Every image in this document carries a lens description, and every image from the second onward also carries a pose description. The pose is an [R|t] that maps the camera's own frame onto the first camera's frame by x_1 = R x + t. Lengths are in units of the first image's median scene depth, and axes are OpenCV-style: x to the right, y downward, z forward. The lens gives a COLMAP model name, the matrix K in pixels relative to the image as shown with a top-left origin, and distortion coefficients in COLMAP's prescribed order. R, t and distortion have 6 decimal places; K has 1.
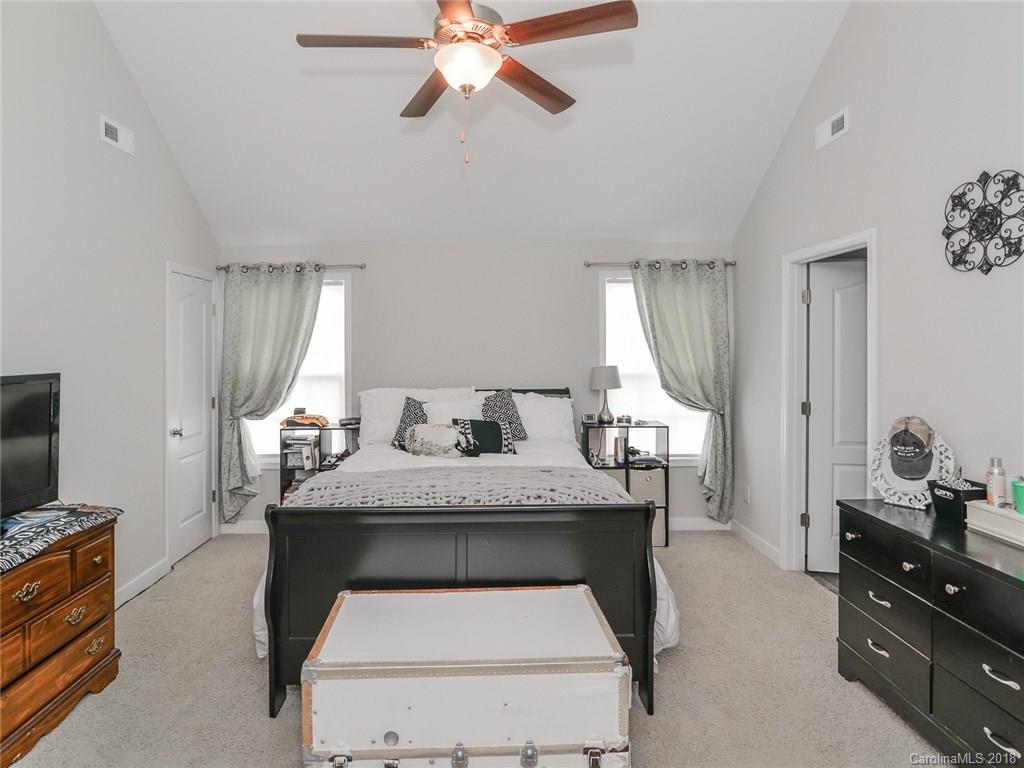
lens RADIAL K [[762.6, 0, 512.0], [0, 762.6, 384.0], [0, 0, 1]] dist [-0.030688, -0.009054]
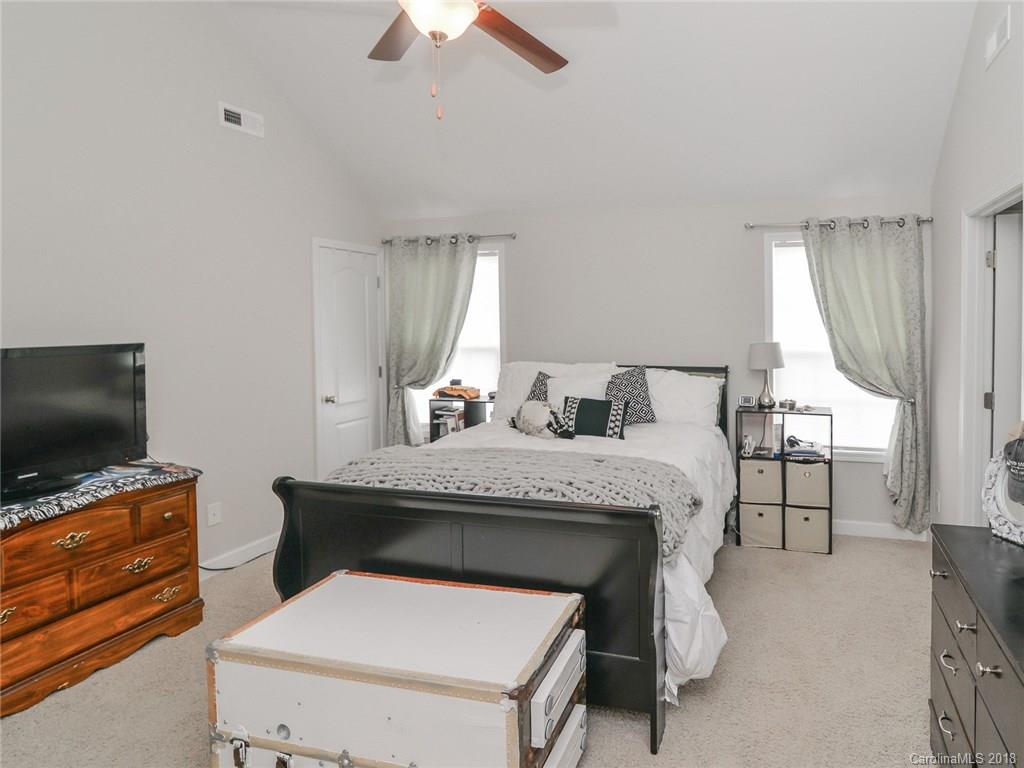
lens RADIAL K [[771.7, 0, 512.0], [0, 771.7, 384.0], [0, 0, 1]] dist [-0.036781, 0.008459]
pose [[0.942019, 0.032843, -0.333949, 0.151463], [-0.020334, 0.998957, 0.040887, -0.006363], [0.334943, -0.031726, 0.941704, 0.071059]]
